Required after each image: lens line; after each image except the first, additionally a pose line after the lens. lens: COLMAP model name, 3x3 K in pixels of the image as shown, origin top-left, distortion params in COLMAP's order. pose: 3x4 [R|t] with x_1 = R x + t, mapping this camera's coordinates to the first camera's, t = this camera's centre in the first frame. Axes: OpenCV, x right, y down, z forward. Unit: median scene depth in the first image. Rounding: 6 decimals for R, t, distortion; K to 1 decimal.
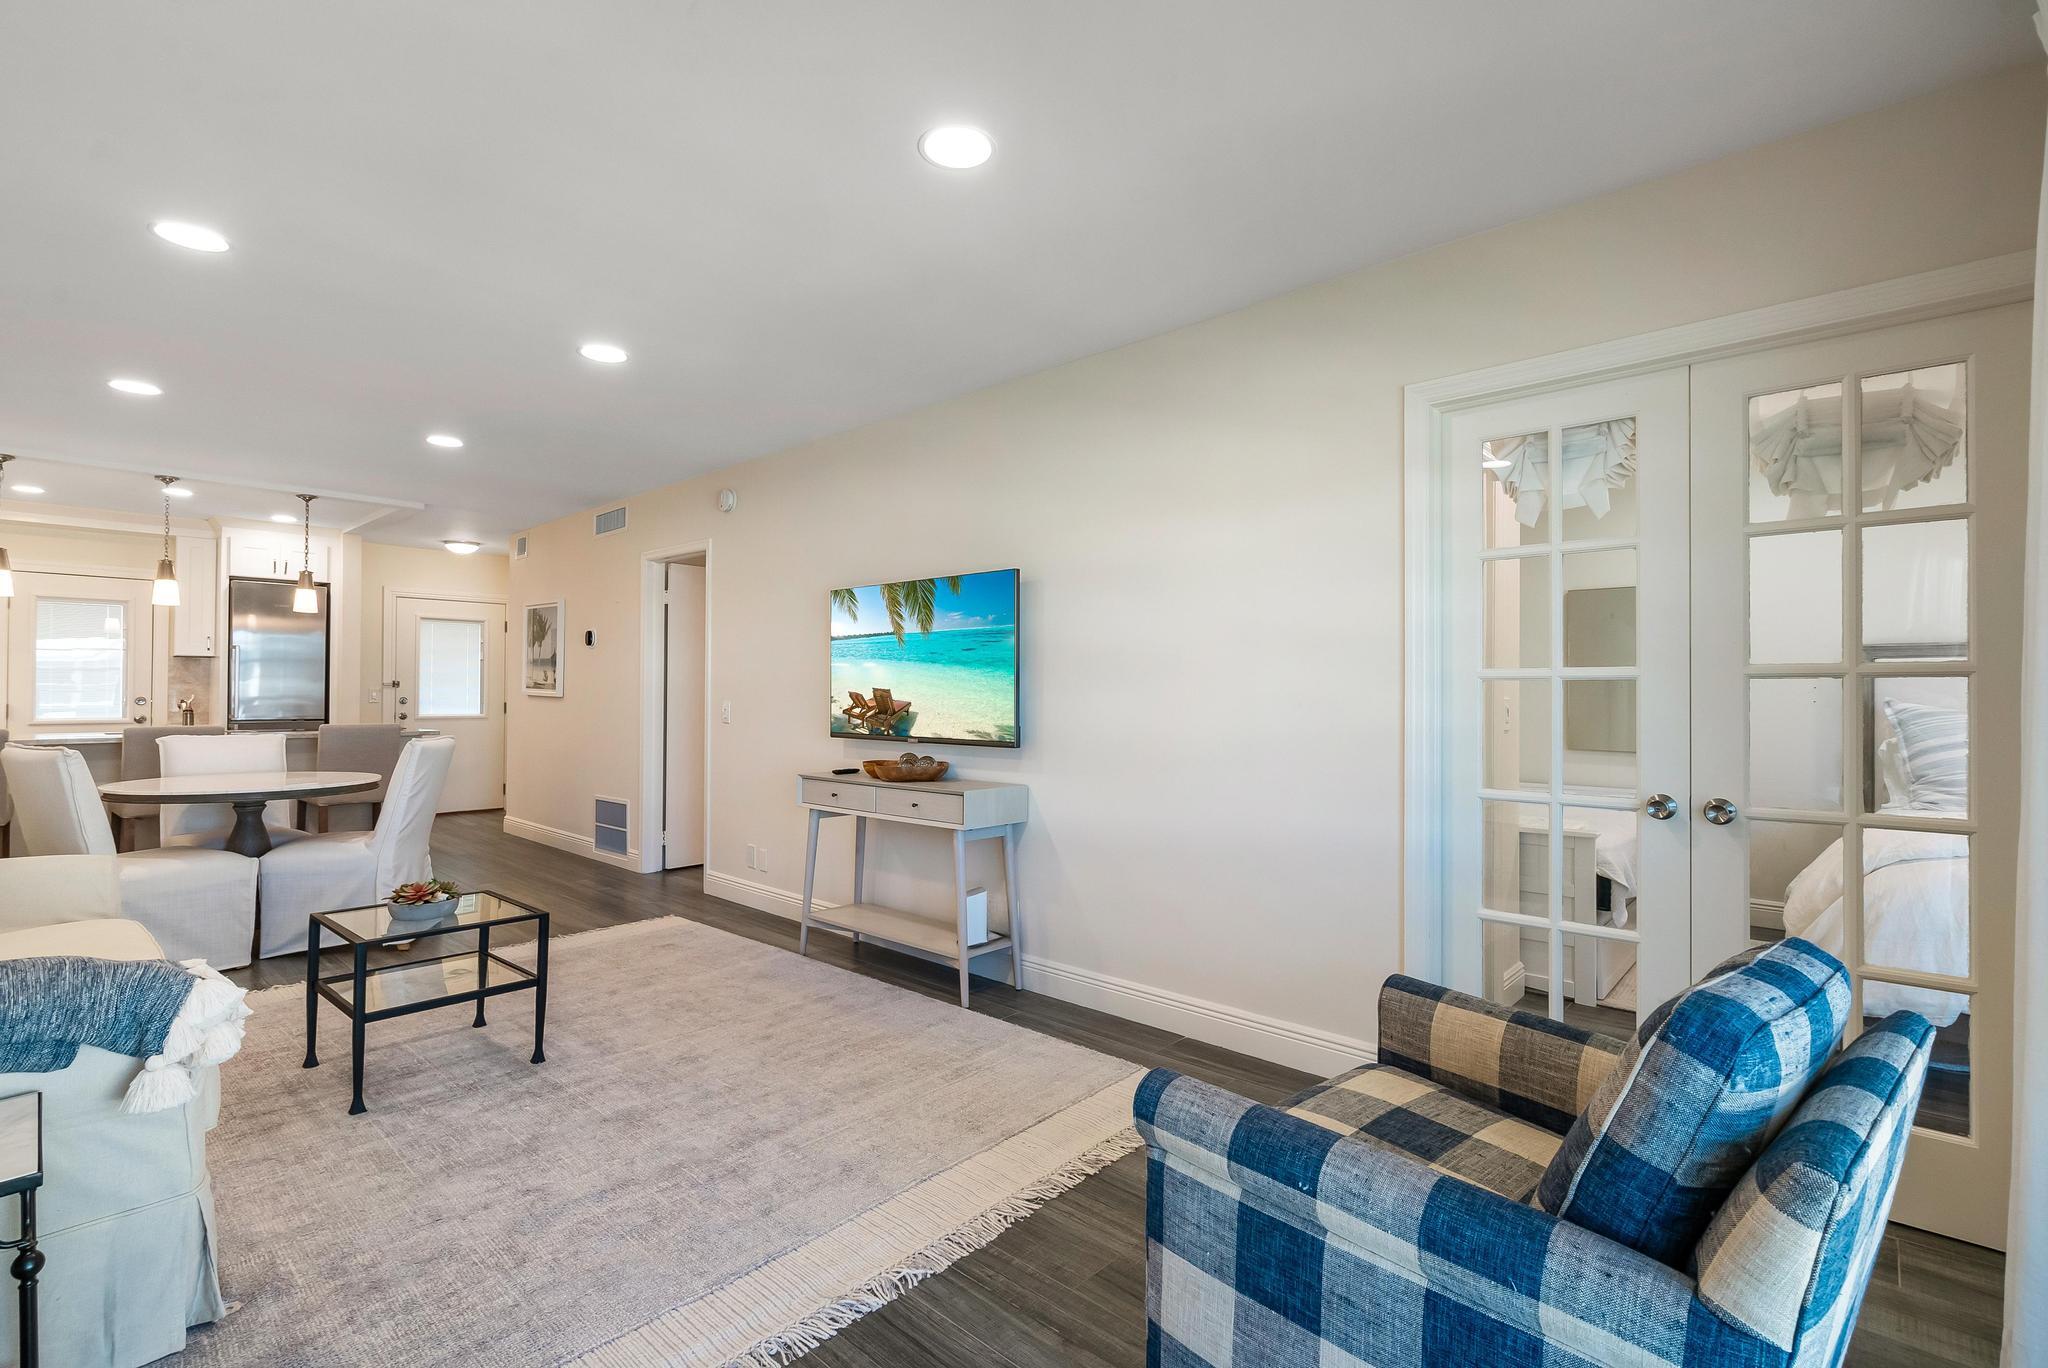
lens RADIAL K [[927.1, 0, 1027.0], [0, 927.1, 680.0], [0, 0, 1]] dist [-0.000120, 0.000124]
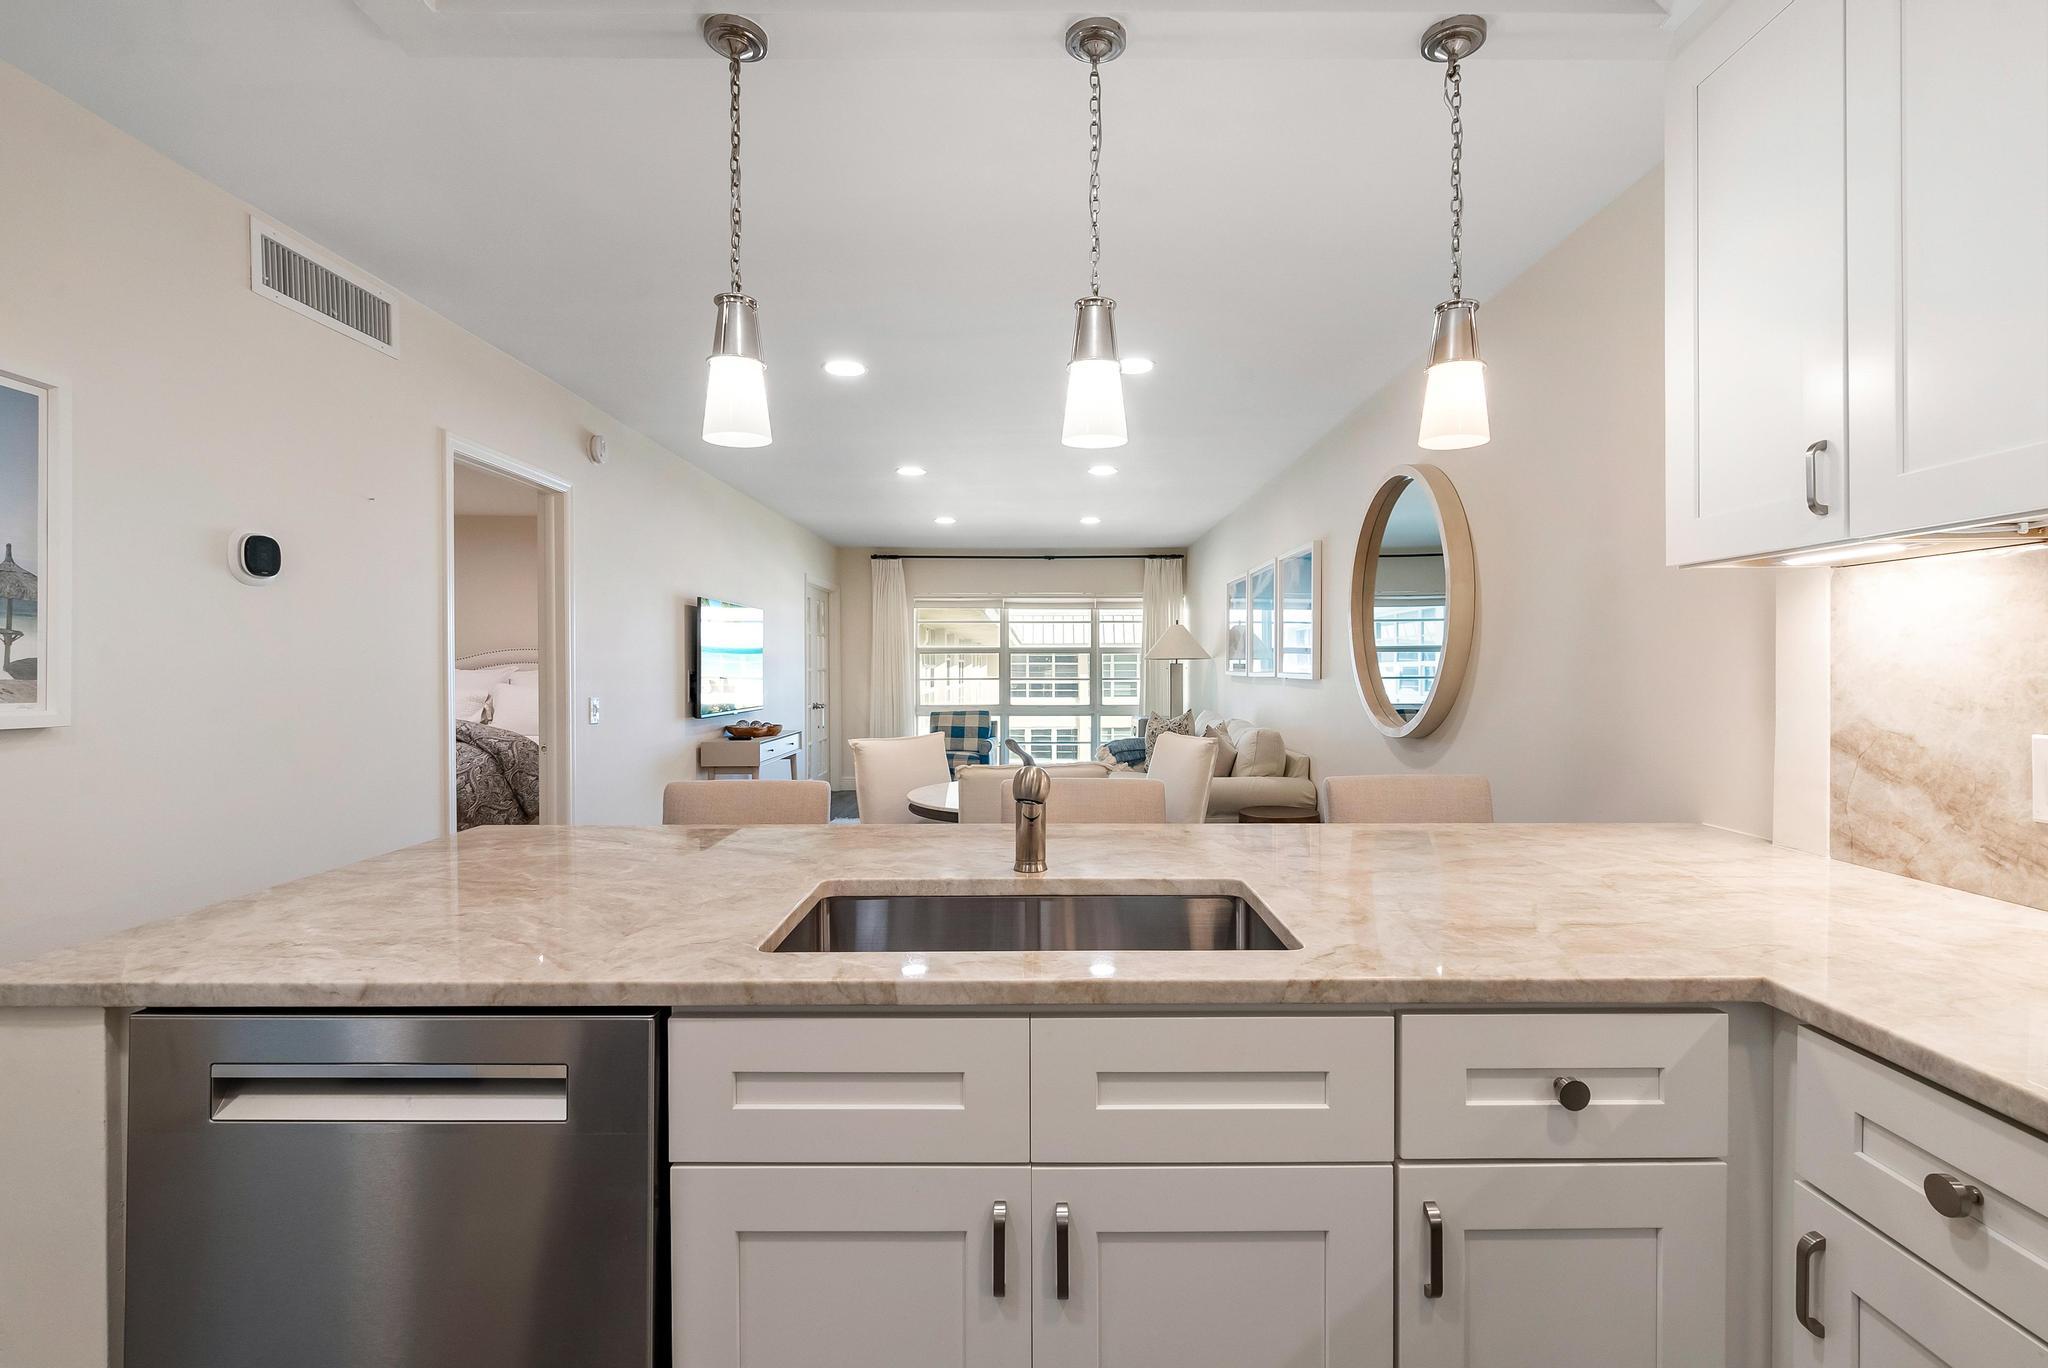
lens RADIAL K [[927.1, 0, 1027.0], [0, 927.1, 680.0], [0, 0, 1]] dist [-0.000120, 0.000124]
pose [[-0.665120, -0.014154, 0.746602, -1.790911], [-0.013018, 0.999888, 0.007358, -0.004798], [-0.746623, -0.004826, -0.665230, 1.912015]]
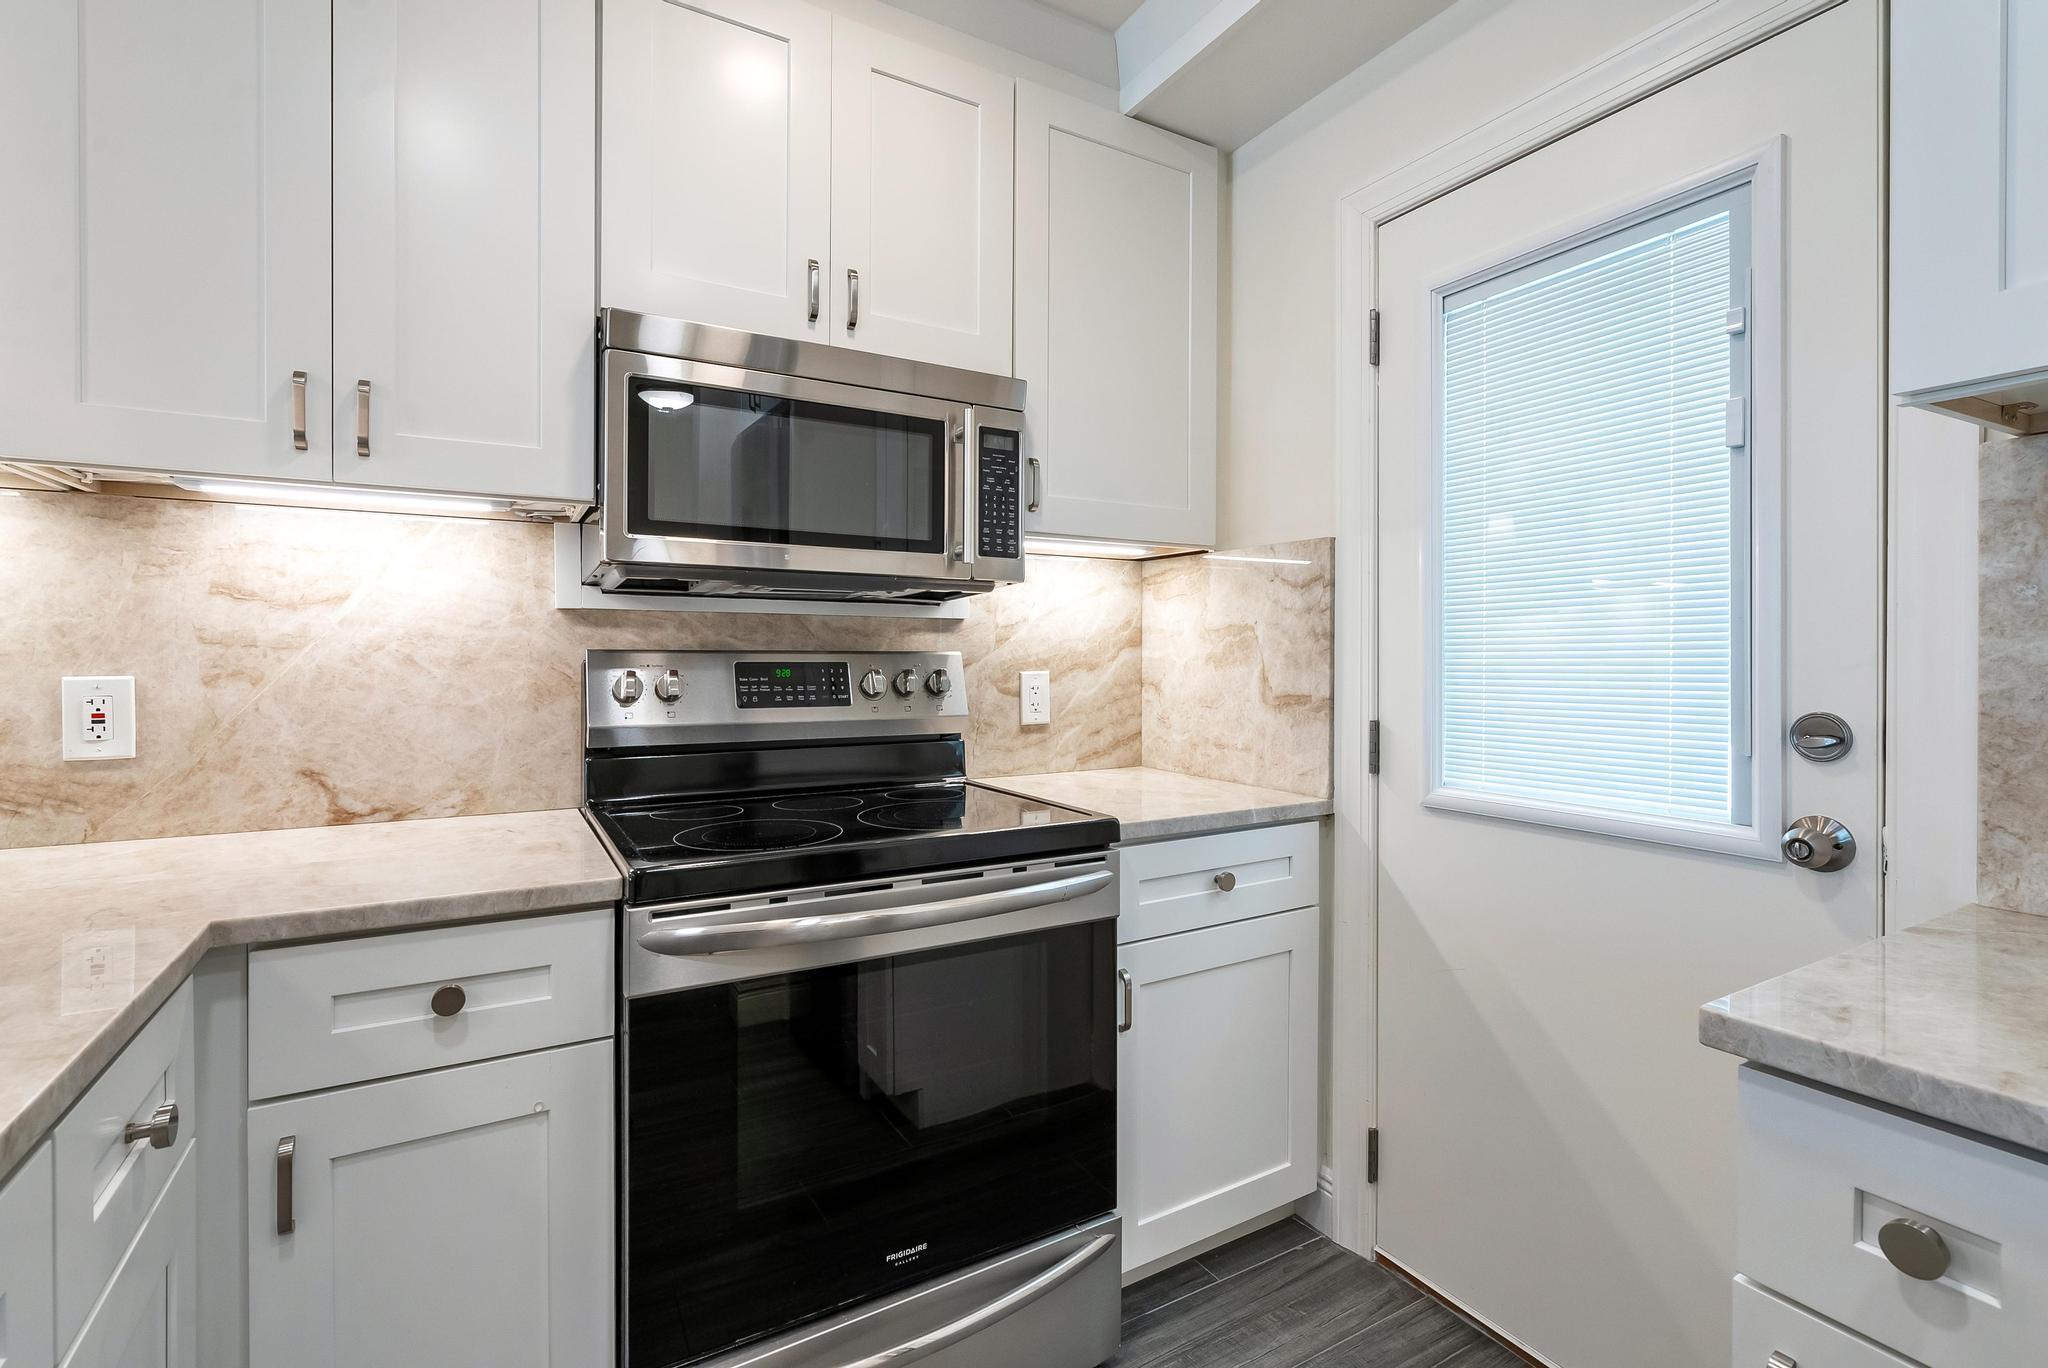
lens RADIAL K [[936.8, 0, 1019.5], [0, 936.8, 659.9], [0, 0, 1]] dist [-0.001684, -0.000214]
pose [[-0.302862, -0.002262, -0.953032, -1.527670], [0.012957, 0.999895, -0.006490, 0.015458], [0.952946, -0.014314, -0.302800, 1.858262]]
